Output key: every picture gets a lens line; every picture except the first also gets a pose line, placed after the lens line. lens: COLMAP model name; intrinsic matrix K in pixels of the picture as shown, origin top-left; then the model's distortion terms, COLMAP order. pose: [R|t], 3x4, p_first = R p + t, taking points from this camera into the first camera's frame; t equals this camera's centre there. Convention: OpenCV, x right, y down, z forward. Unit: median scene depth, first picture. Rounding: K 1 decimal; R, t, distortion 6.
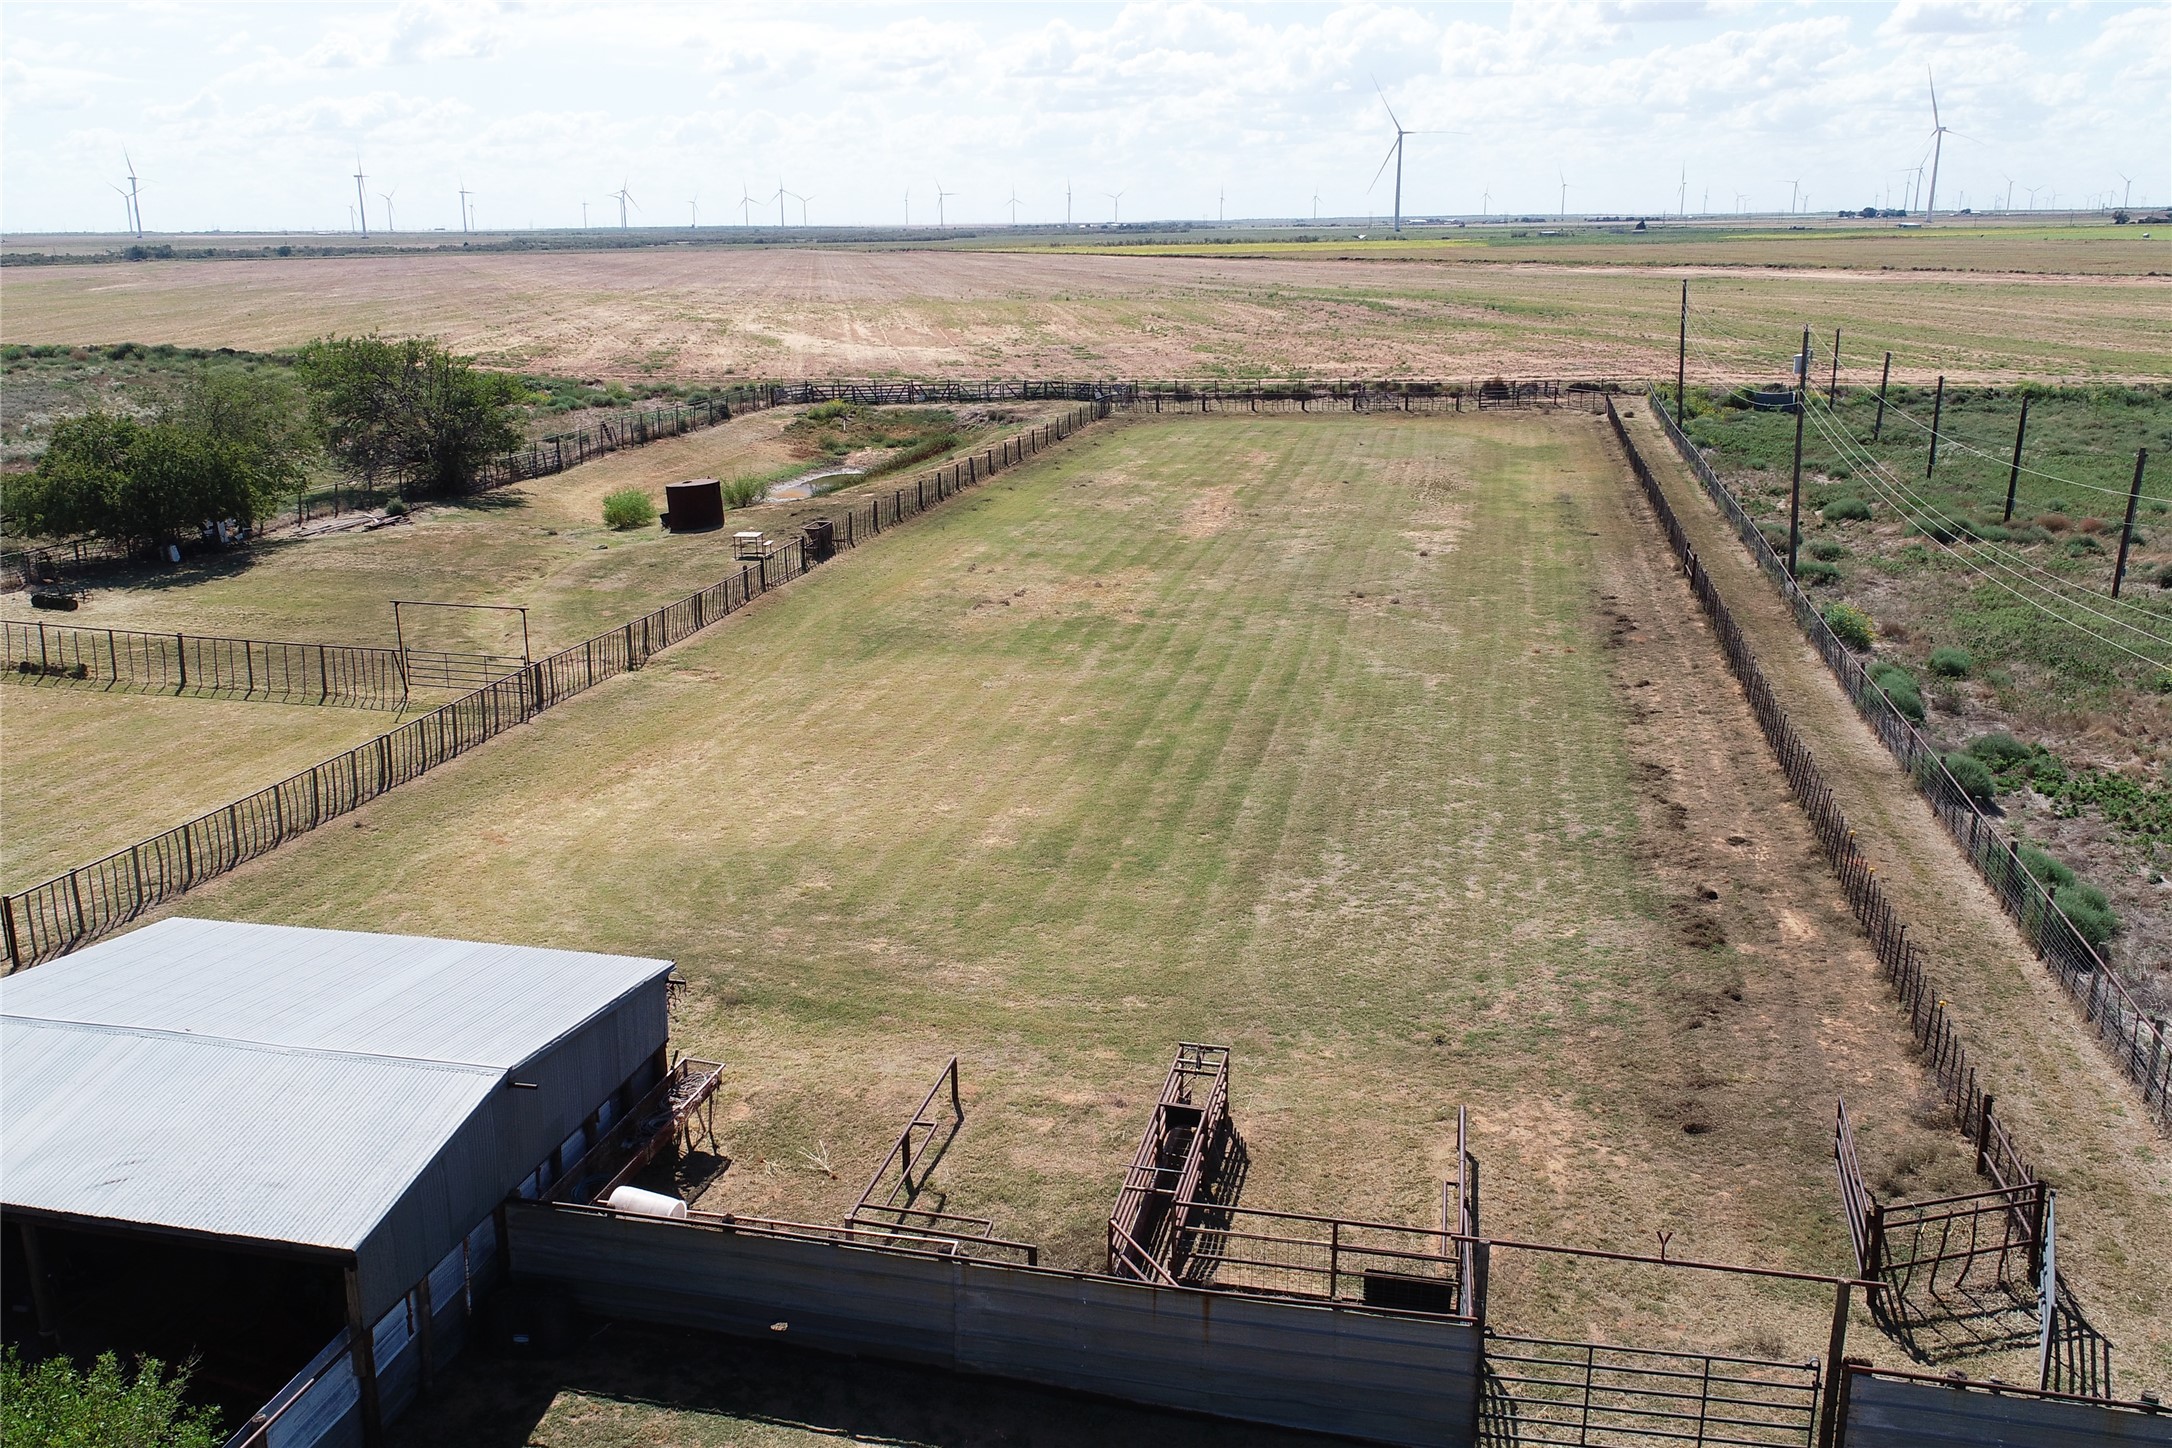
lens RADIAL K [[1723.7, 0, 1043.4], [0, 1723.7, 721.0], [0, 0, 1]] dist [0.009218, -0.007969]
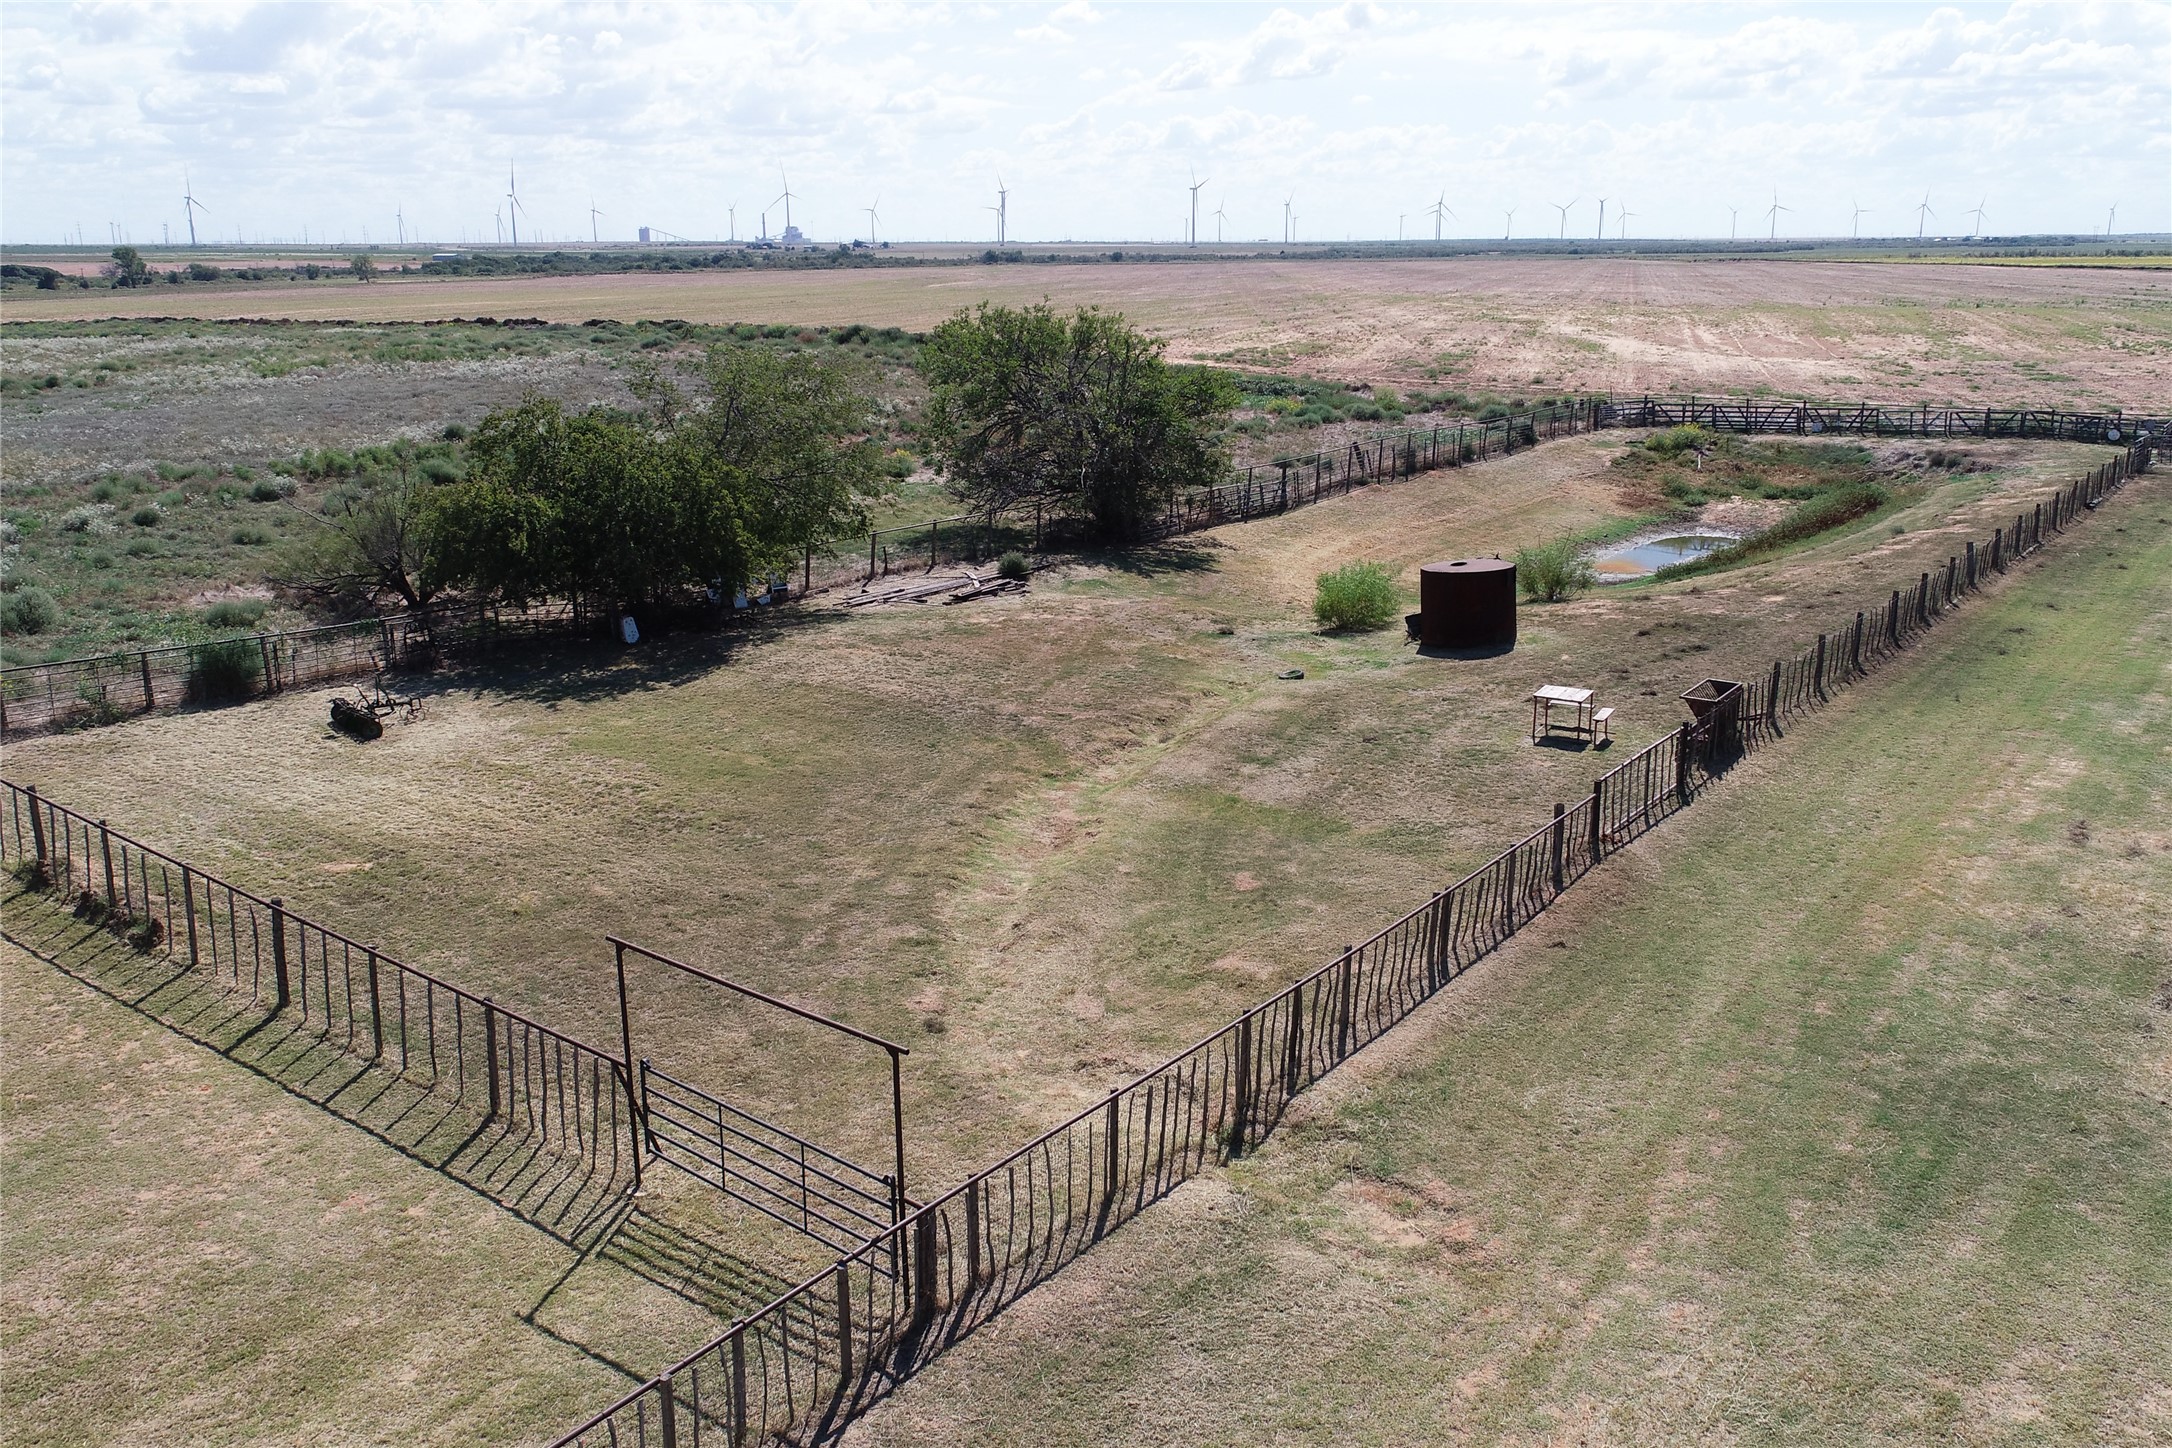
lens RADIAL K [[1659.9, 0, 1086.0], [0, 1659.9, 724.0], [0, 0, 1]] dist [0.009127, -0.004251]
pose [[0.908630, 0.118038, -0.400572, -0.057799], [-0.117043, 0.992758, 0.027047, -0.054016], [0.400864, 0.022309, 0.915866, 0.280142]]
